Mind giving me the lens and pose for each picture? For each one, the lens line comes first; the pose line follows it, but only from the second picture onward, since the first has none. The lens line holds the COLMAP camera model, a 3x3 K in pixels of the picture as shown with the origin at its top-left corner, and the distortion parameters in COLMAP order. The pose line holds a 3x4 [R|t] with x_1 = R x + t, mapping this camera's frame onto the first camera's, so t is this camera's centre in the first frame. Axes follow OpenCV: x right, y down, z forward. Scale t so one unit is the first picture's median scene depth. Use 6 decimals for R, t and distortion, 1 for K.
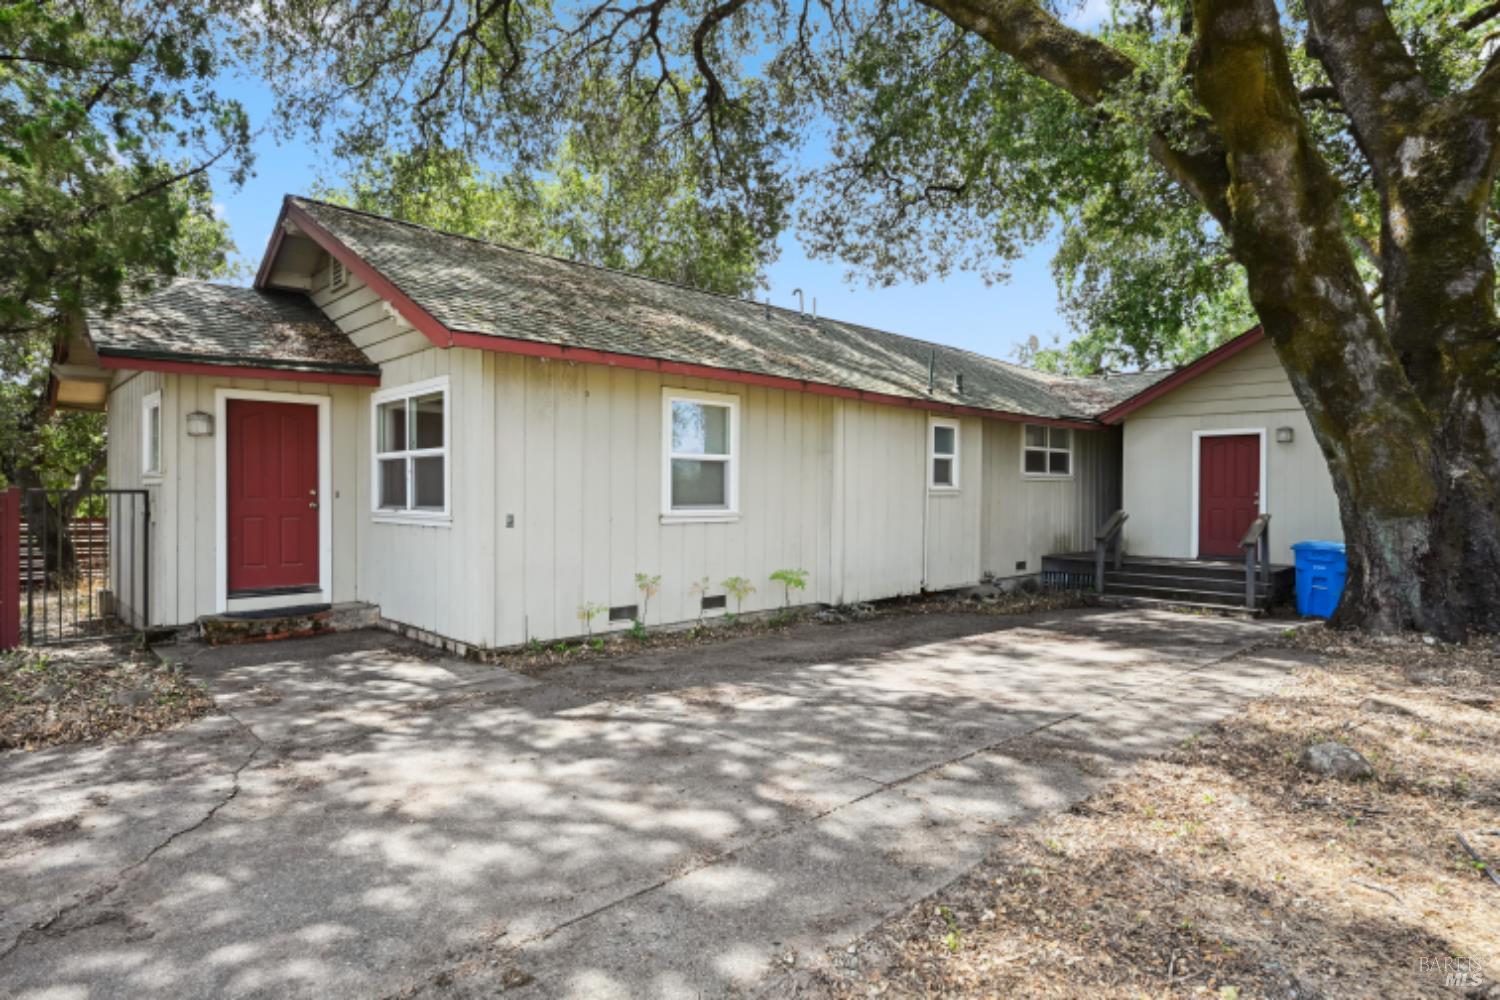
lens RADIAL K [[817.2, 0, 750.5], [0, 817.2, 500.8], [0, 0, 1]] dist [0.000542, 0.000163]
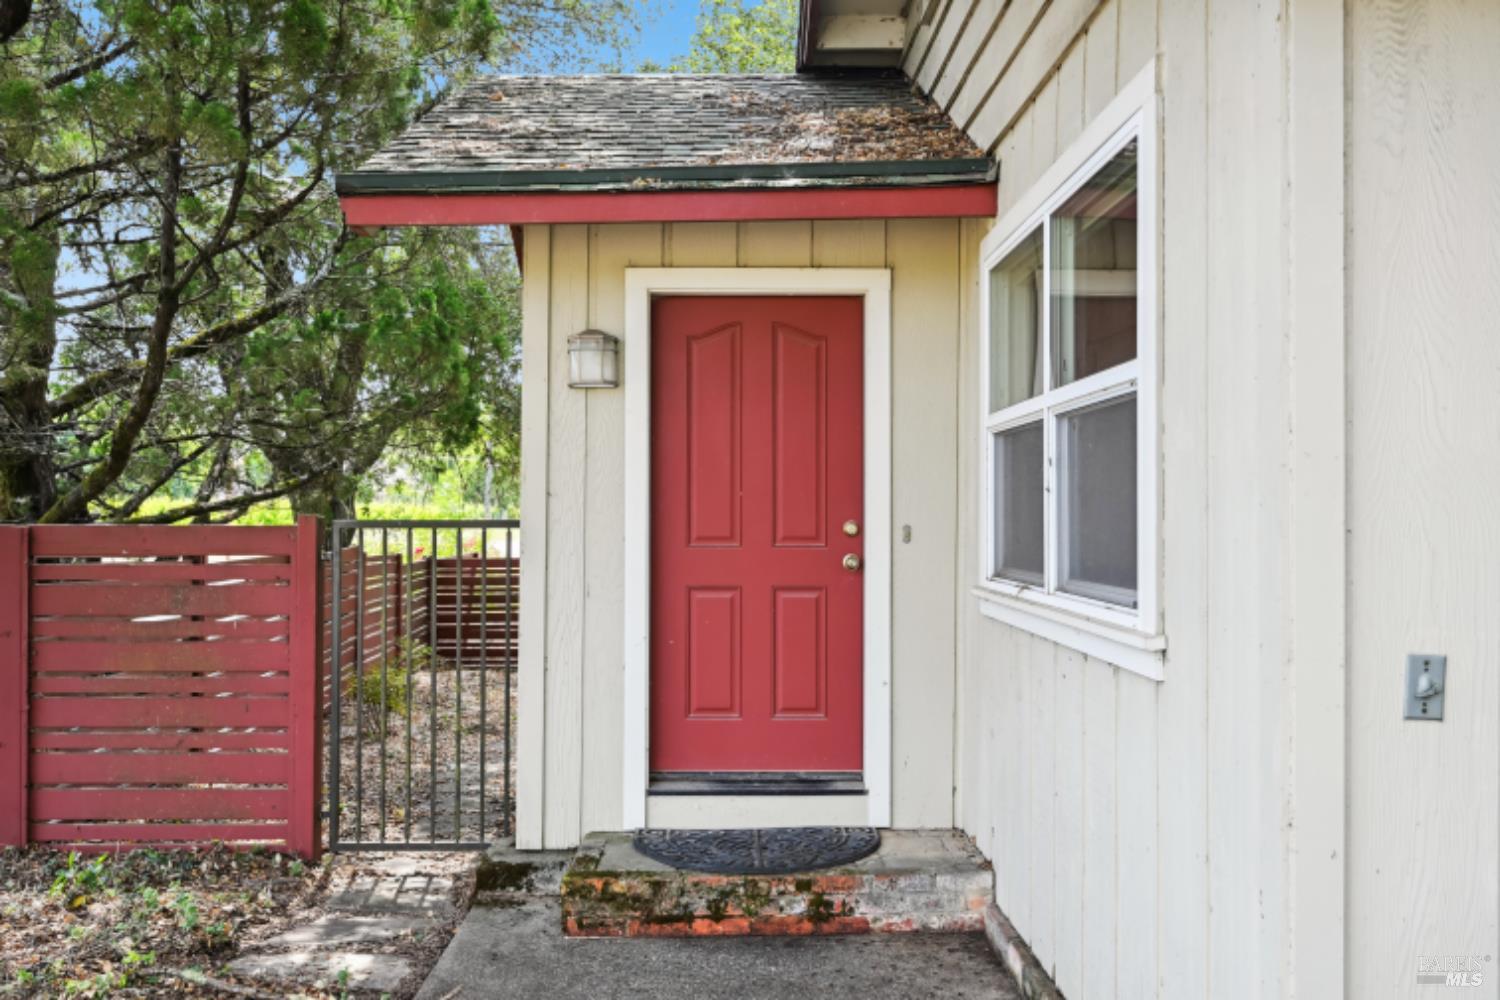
lens RADIAL K [[1288.8, 0, 748.5], [0, 1288.8, 506.5], [0, 0, 1]] dist [-0.003602, -0.002022]
pose [[0.729750, -0.003305, -0.683706, -0.175740], [-0.006963, 0.999901, -0.012266, -0.013118], [0.683678, 0.013712, 0.729655, 0.577478]]
